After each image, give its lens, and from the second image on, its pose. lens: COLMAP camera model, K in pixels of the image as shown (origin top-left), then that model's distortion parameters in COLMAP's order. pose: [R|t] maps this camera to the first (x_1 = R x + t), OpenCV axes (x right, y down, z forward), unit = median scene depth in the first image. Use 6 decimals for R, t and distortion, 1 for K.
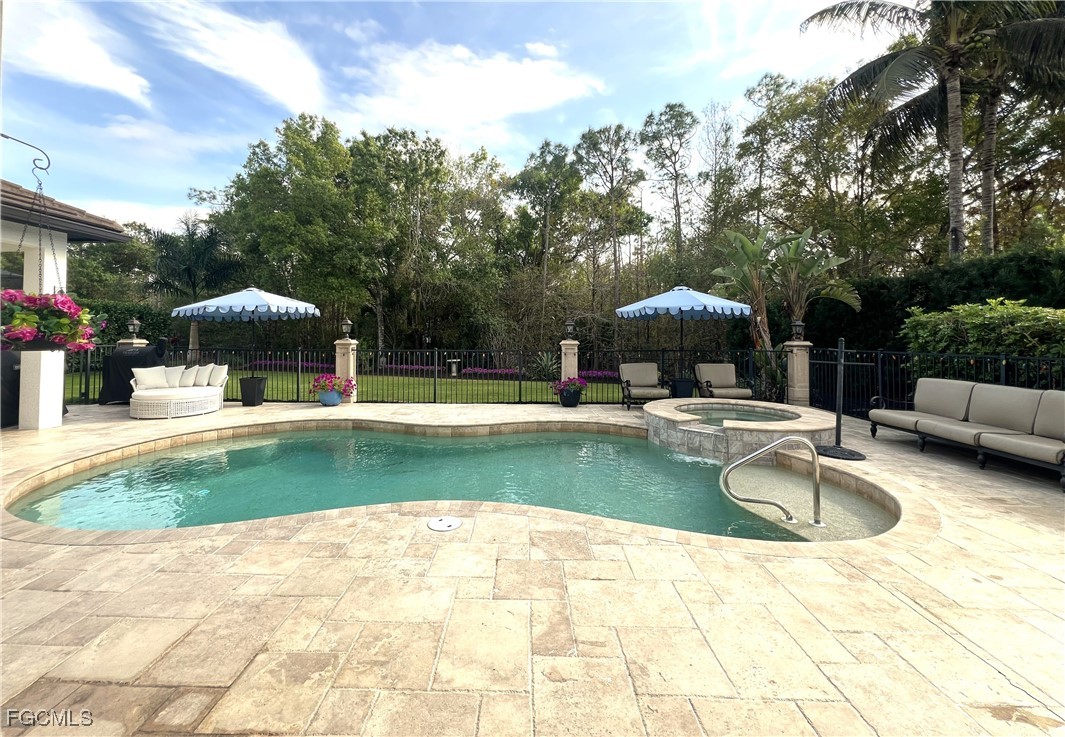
lens RADIAL K [[448.7, 0, 530.7], [0, 448.7, 318.1], [0, 0, 1]] dist [0.001345, 0.000120]
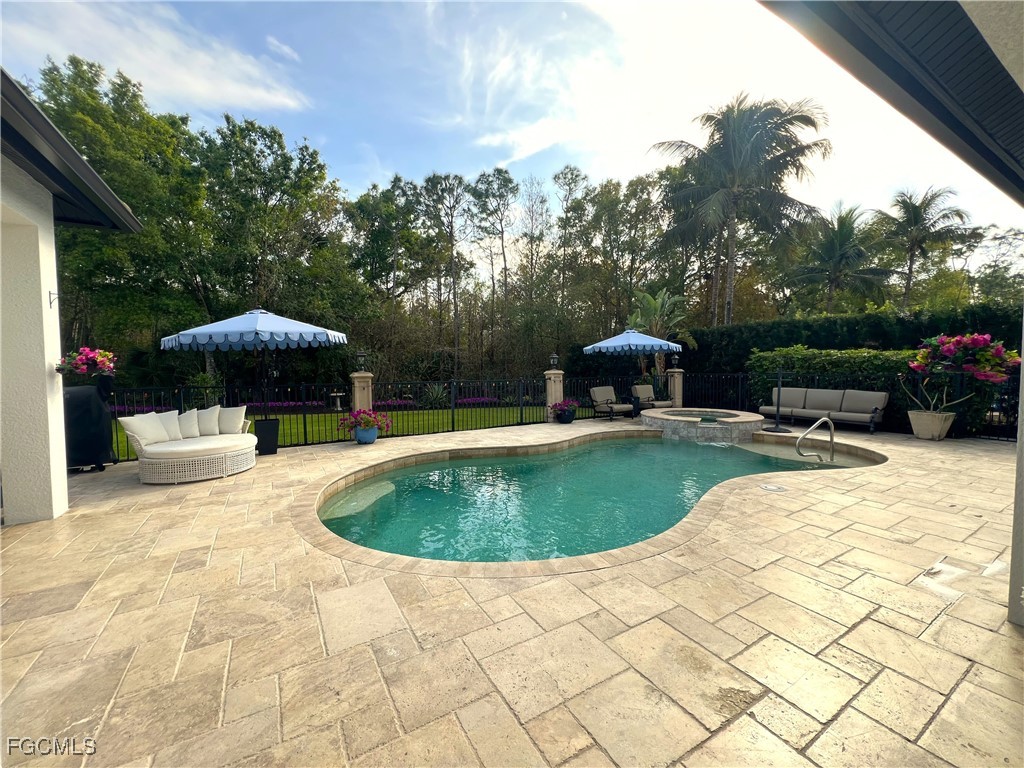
lens RADIAL K [[409.5, 0, 512.0], [0, 409.5, 384.0], [0, 0, 1]] dist [-0.000279, 0.000052]
pose [[0.839989, -0.030364, 0.541754, -0.641343], [-0.011879, 0.997165, 0.074306, 0.005156], [-0.542474, -0.068852, 0.837246, 0.130691]]
